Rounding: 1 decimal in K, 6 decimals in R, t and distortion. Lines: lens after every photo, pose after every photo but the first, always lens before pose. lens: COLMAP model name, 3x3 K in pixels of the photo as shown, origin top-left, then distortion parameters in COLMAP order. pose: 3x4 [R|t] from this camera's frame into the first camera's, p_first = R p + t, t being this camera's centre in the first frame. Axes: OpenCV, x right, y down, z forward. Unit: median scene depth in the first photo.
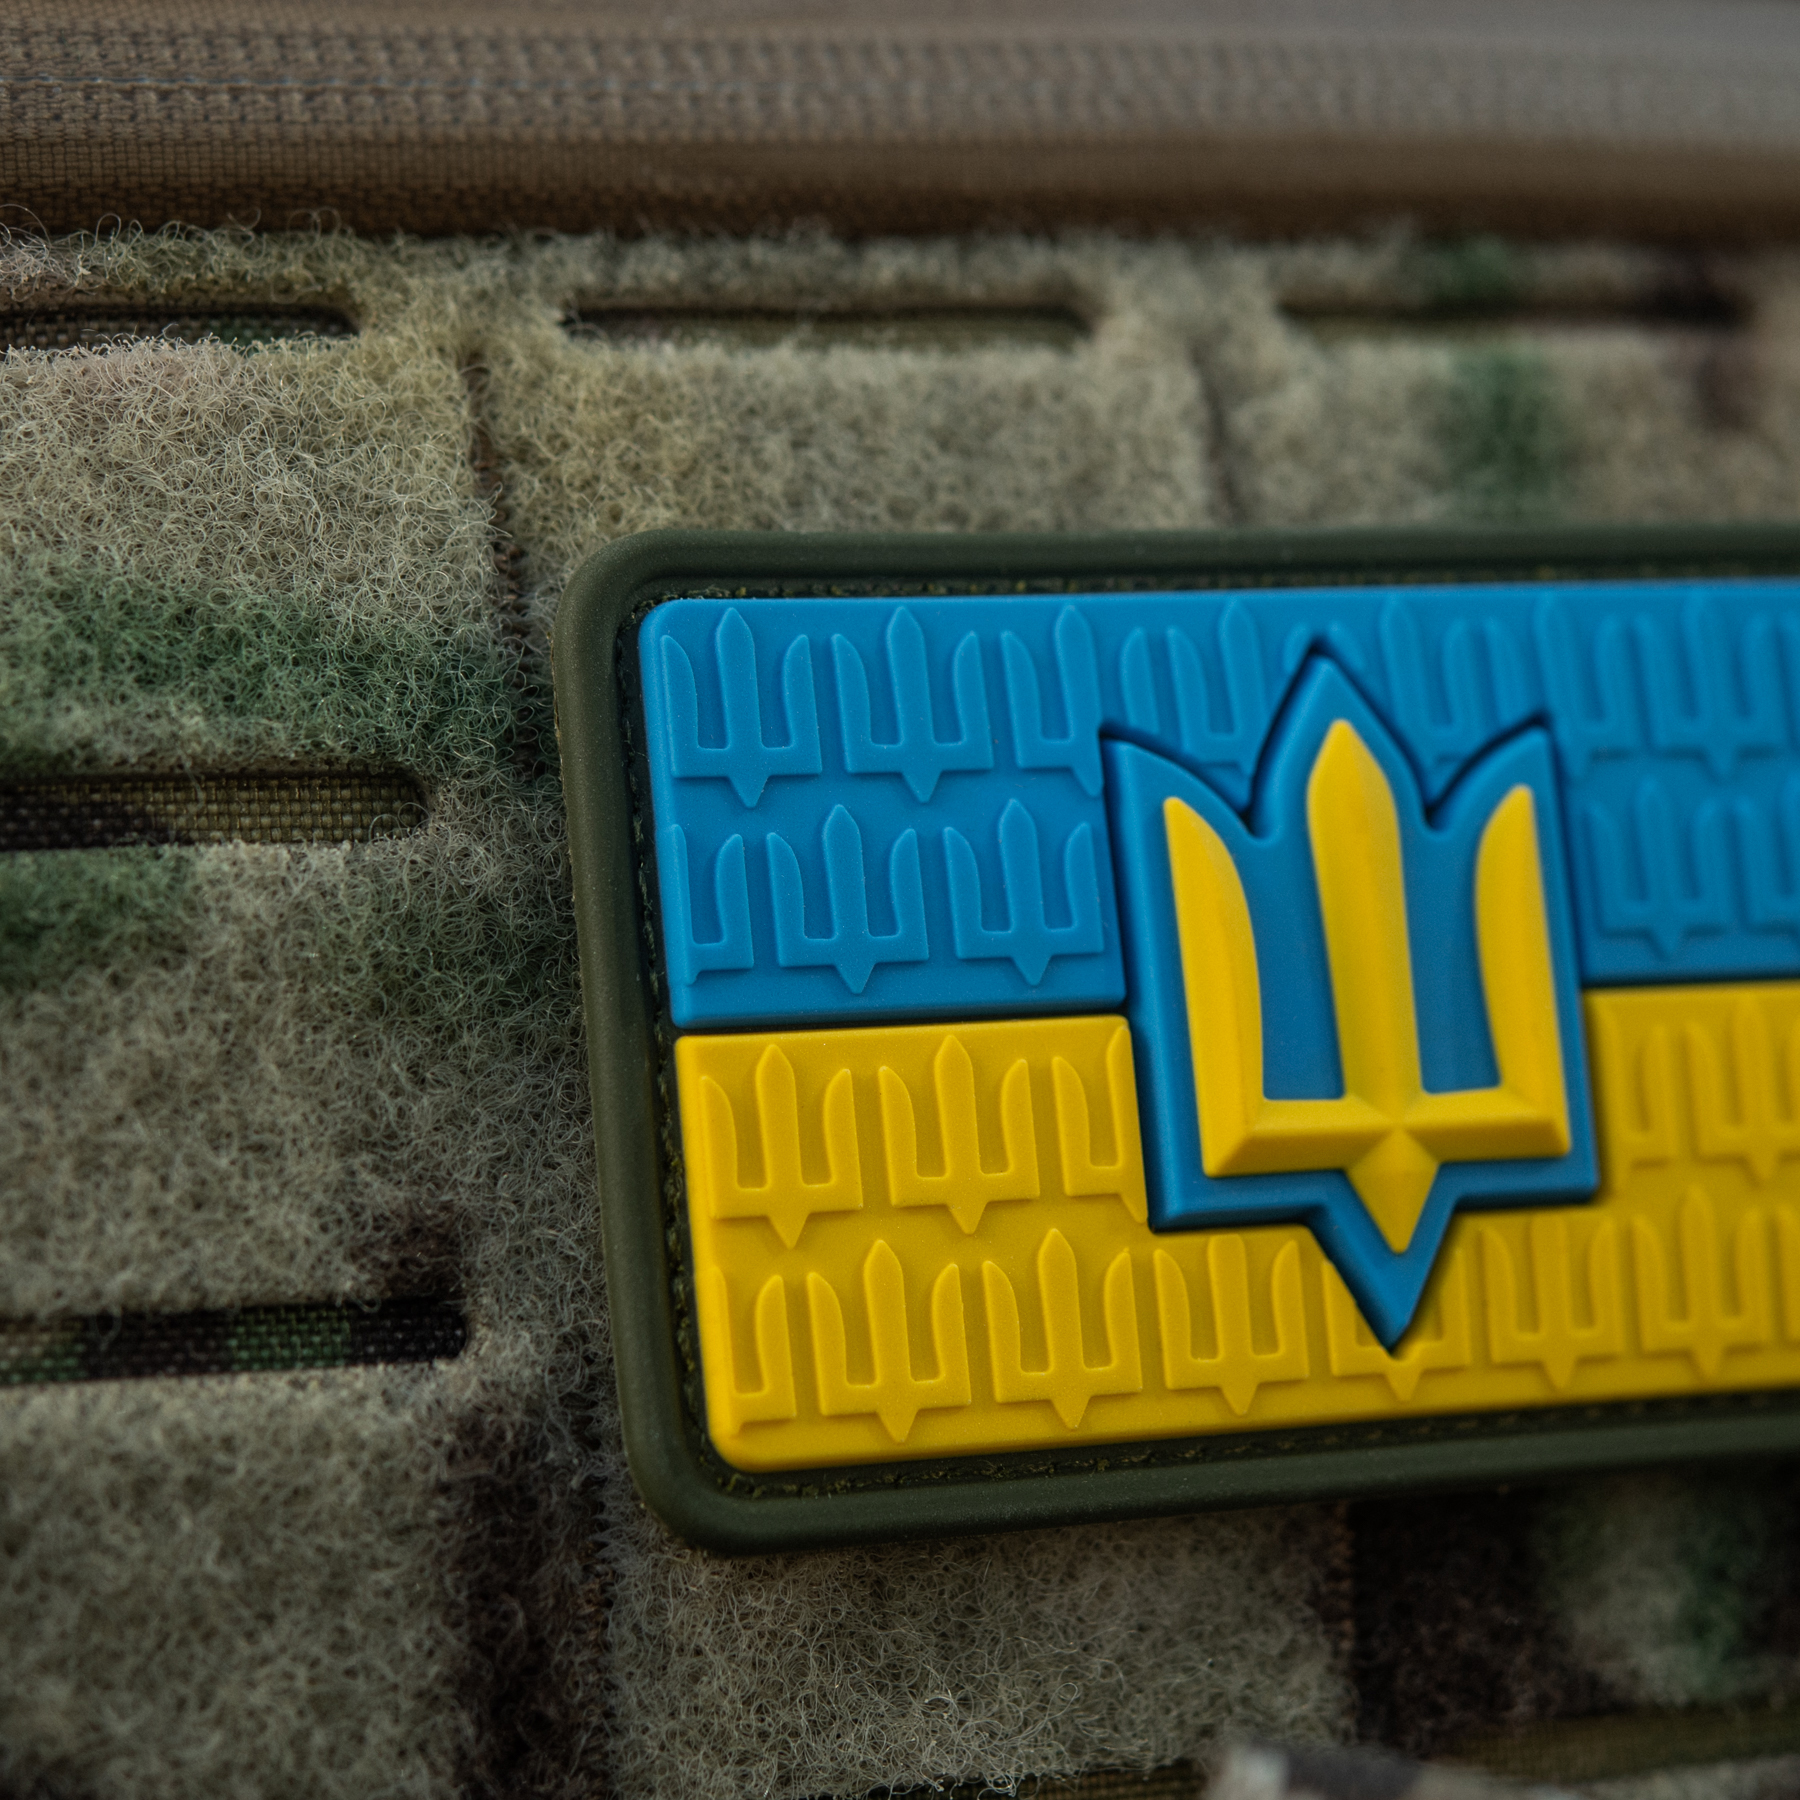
lens RADIAL K [[5686.4, 0, 901.2], [0, 5686.4, 935.3], [0, 0, 1]] dist [-0.027227, 0.487055]
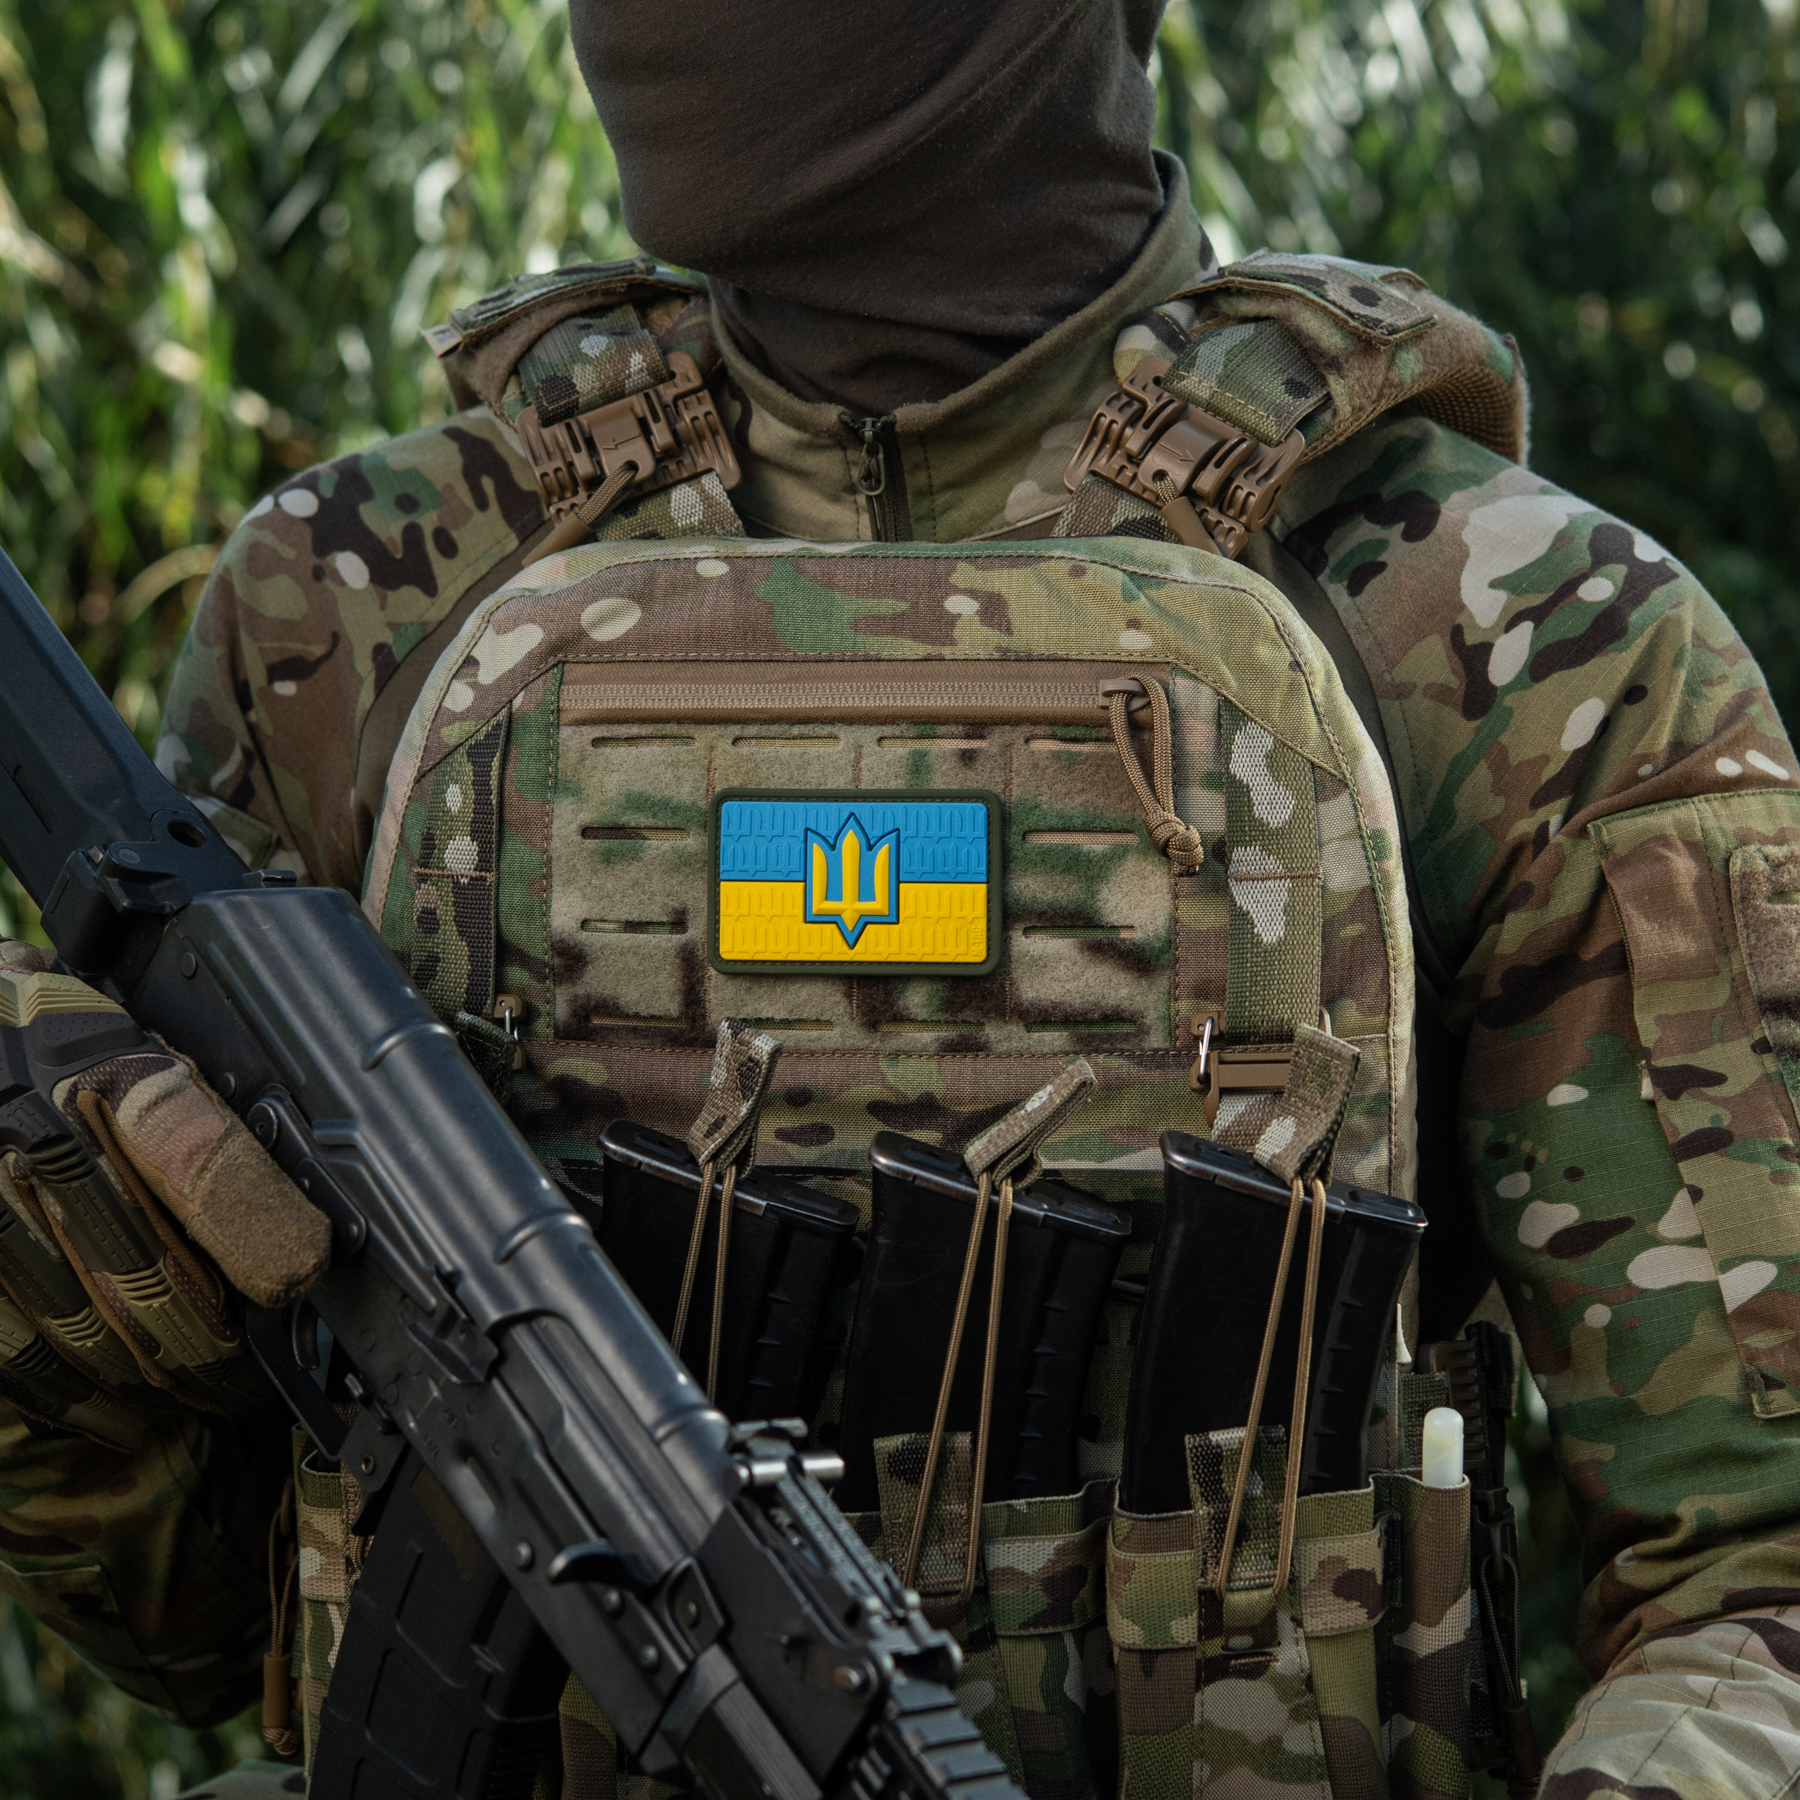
lens RADIAL K [[5320.5, 0, 900.0], [0, 5320.5, 900.0], [0, 0, 1]] dist [0.017346, -0.100635]
pose [[0.822999, 0.110573, -0.557177, 2.926339], [-0.010400, 0.983640, 0.179843, -0.877907], [0.567948, -0.142216, 0.810685, -3.041933]]
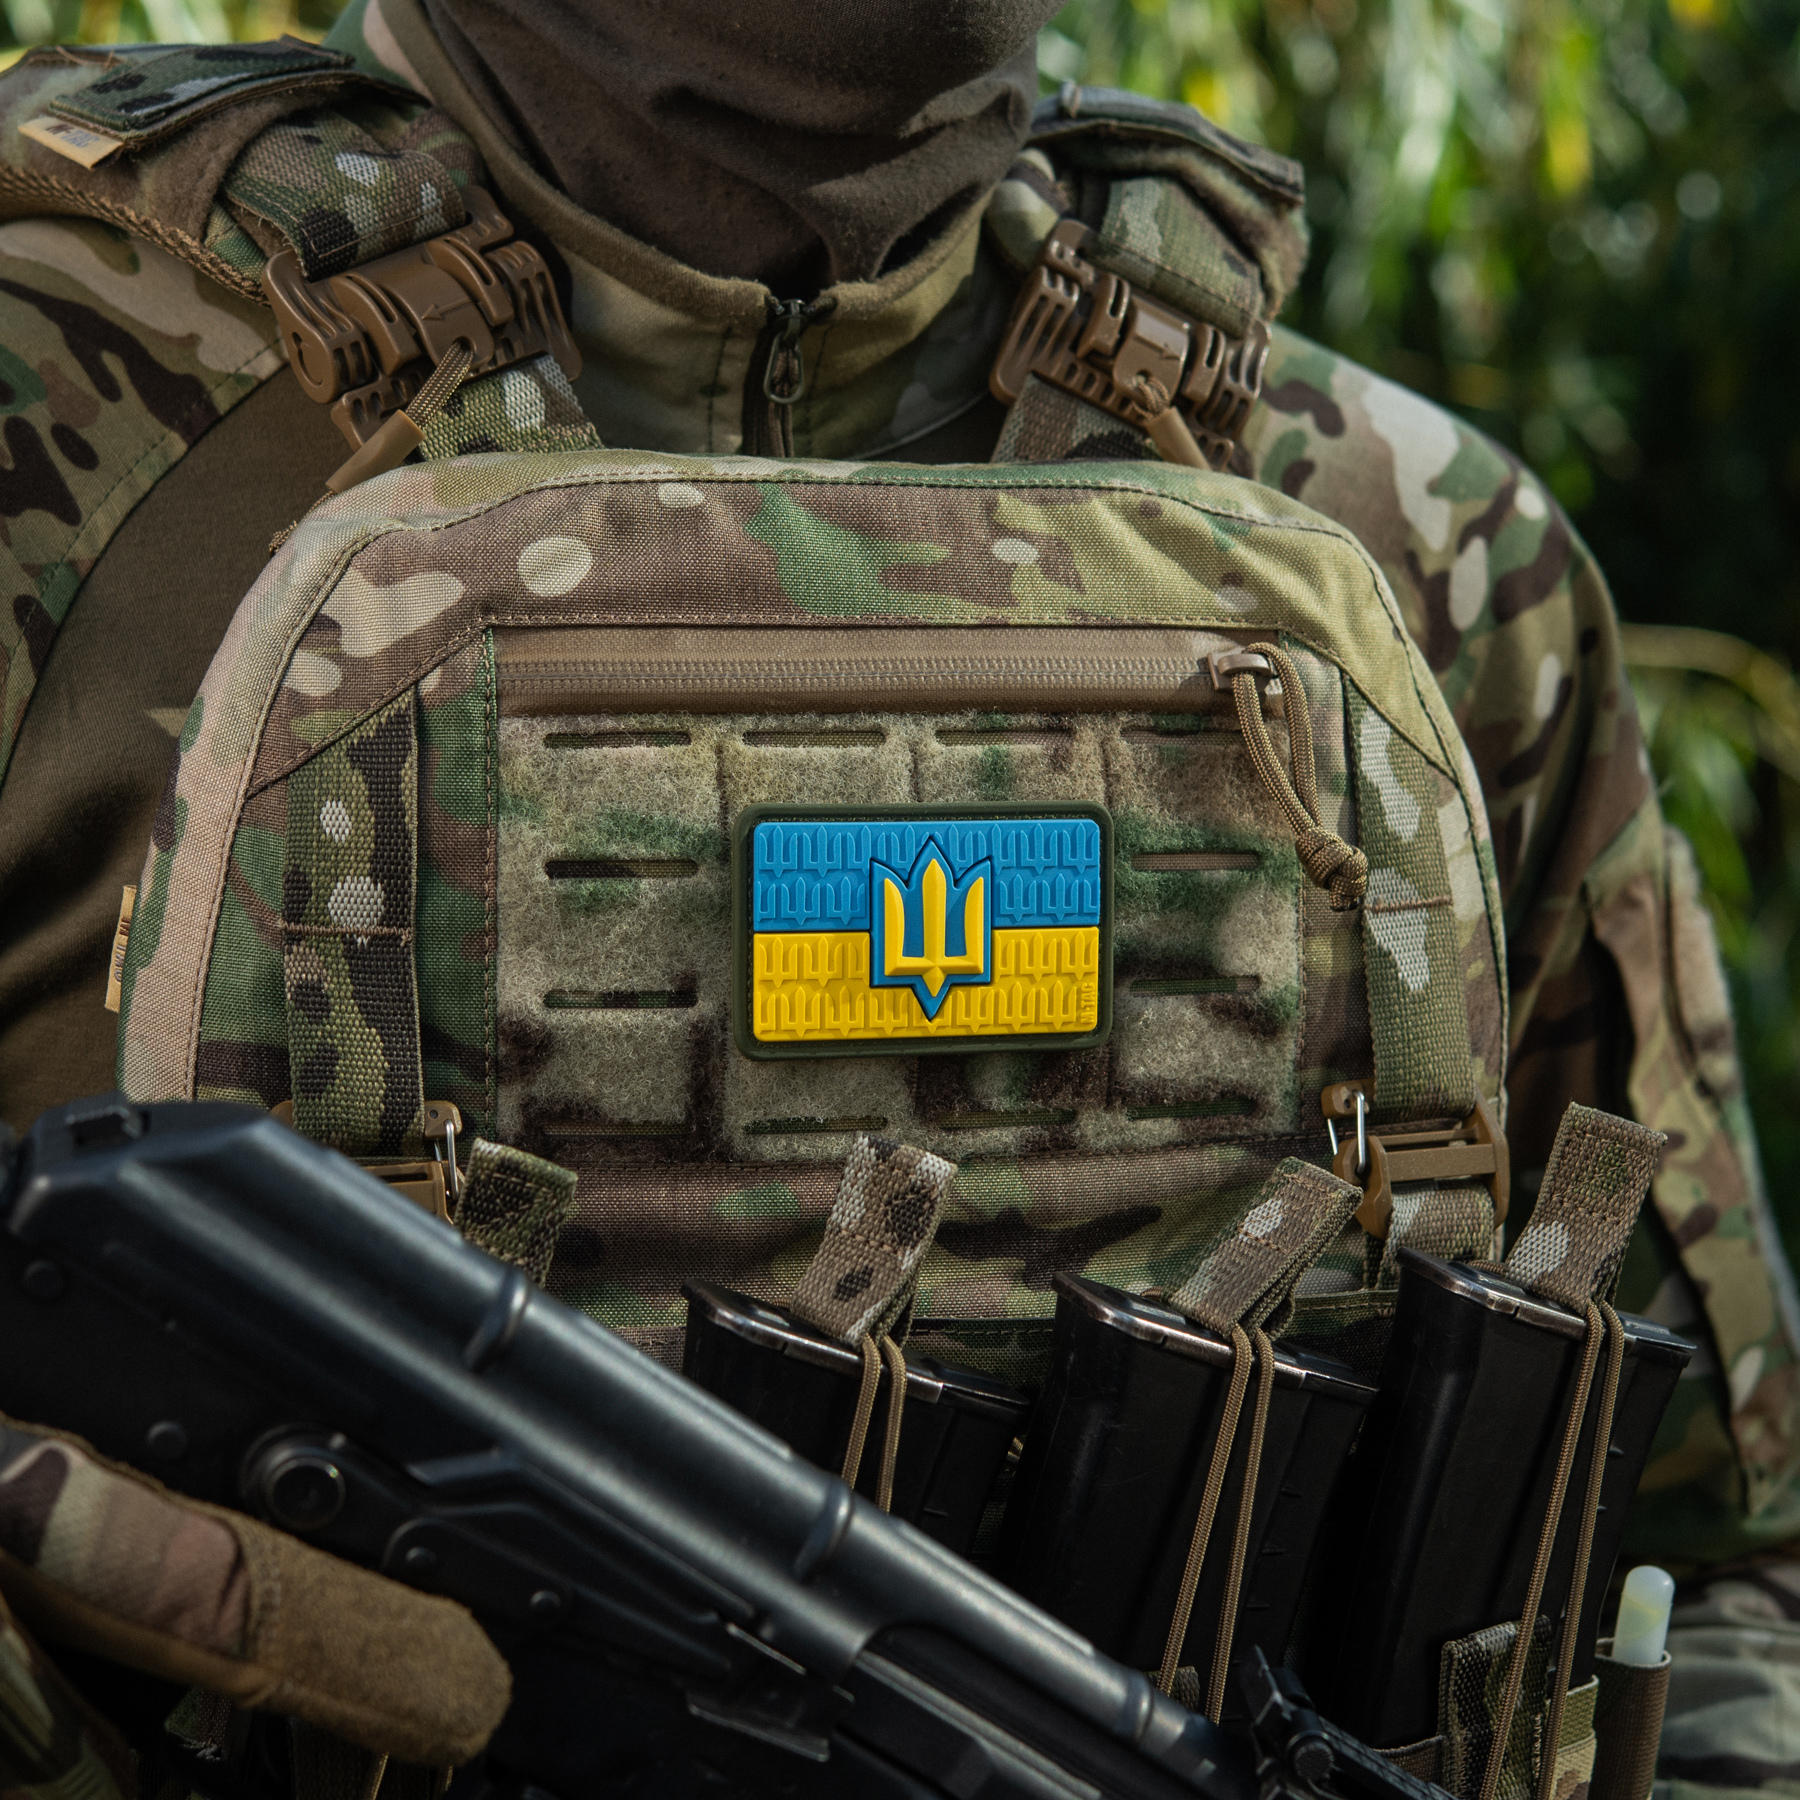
lens RADIAL K [[4837.8, 0, 809.1], [0, 4837.8, 1039.2], [0, 0, 1]] dist [0.029054, 0.904734]
pose [[0.994014, 0.099980, -0.044044, 0.152955], [-0.088575, 0.973501, 0.210830, -0.616907], [0.063956, -0.205667, 0.976530, -2.292253]]
